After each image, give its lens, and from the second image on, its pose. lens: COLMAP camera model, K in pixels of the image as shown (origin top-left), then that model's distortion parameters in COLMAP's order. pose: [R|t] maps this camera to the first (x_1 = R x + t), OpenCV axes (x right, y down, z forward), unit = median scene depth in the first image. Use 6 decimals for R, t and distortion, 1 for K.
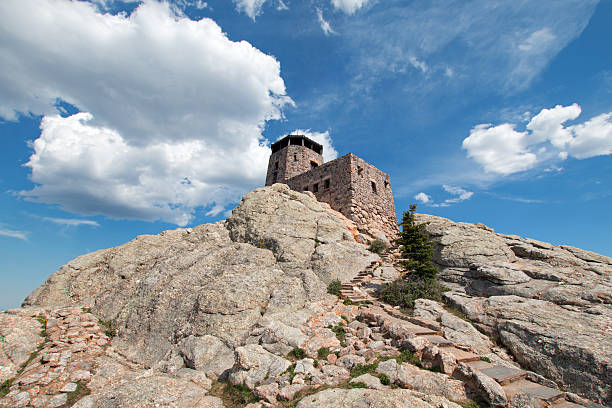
lens RADIAL K [[290.7, 0, 317.8], [0, 290.7, 214.9], [0, 0, 1]] dist [-0.026672, 0.000022]
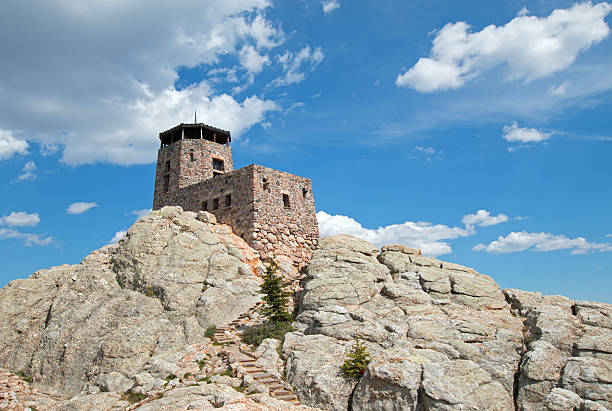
lens RADIAL K [[568.4, 0, 296.3], [0, 568.4, 205.0], [0, 0, 1]] dist [0.014644, 0.013668]
pose [[0.998015, -0.044520, 0.044539, 0.272323], [0.041405, 0.996787, 0.068569, -0.352692], [-0.047449, -0.066589, 0.996652, -1.122813]]
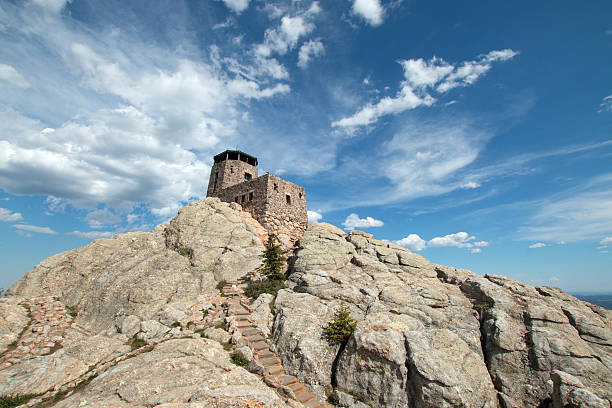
lens RADIAL K [[280.5, 0, 306.0], [0, 280.5, 204.0], [0, 0, 1]] dist [-0.026139, 0.000892]
pose [[0.996713, 0.017364, 0.079125, 0.316131], [-0.019228, 0.999554, 0.022853, -0.191456], [-0.078693, -0.024299, 0.996603, -0.447543]]
